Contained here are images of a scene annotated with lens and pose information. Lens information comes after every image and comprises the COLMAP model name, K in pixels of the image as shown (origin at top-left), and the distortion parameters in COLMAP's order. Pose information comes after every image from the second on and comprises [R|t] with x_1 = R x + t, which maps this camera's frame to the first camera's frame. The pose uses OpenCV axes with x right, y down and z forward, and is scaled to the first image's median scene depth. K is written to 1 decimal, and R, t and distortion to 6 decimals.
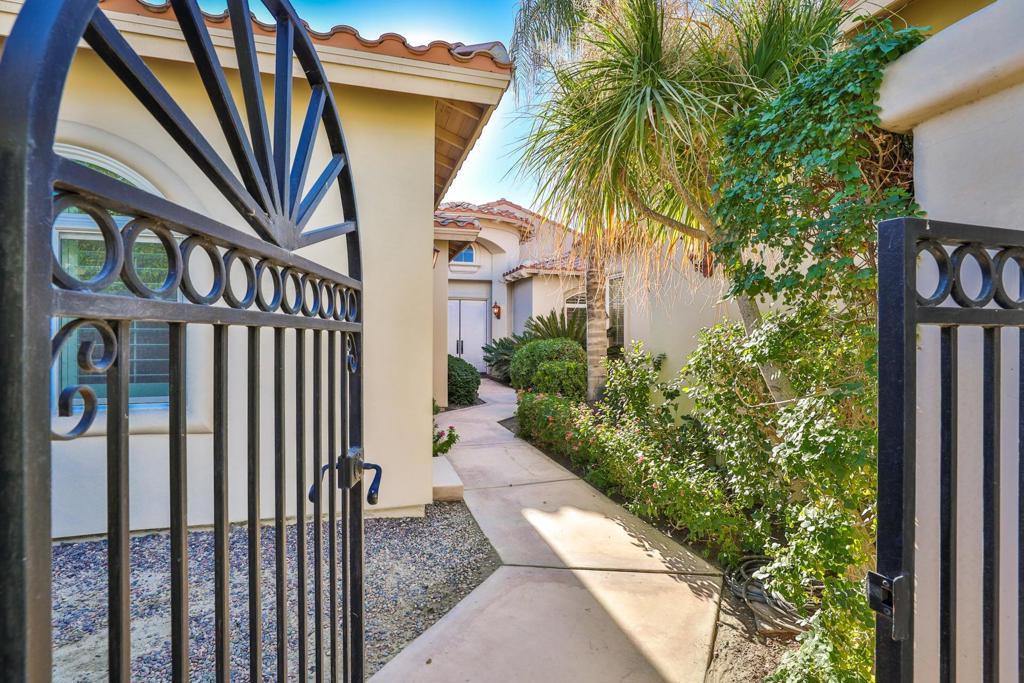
lens RADIAL K [[467.2, 0, 511.3], [0, 467.2, 339.7], [0, 0, 1]] dist [-0.005565, 0.000015]
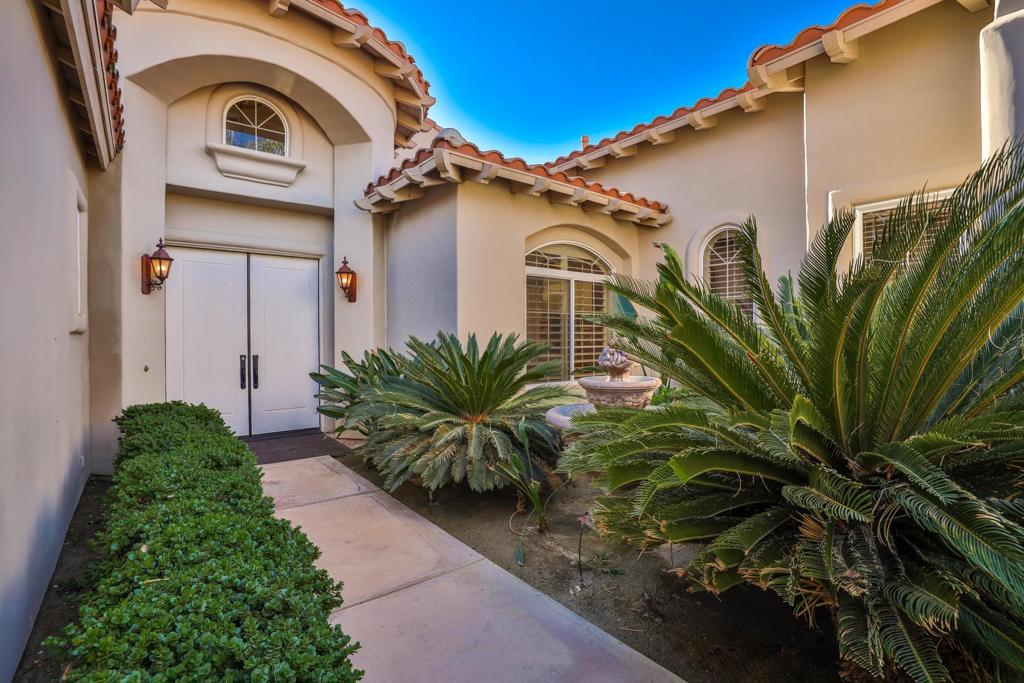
lens RADIAL K [[467.2, 0, 507.9], [0, 467.2, 335.9], [0, 0, 1]] dist [-0.005565, 0.000015]
pose [[0.935073, -0.005161, 0.354416, -0.045301], [0.006087, 0.999980, -0.001497, -0.012290], [-0.354402, 0.003557, 0.935086, 0.570096]]
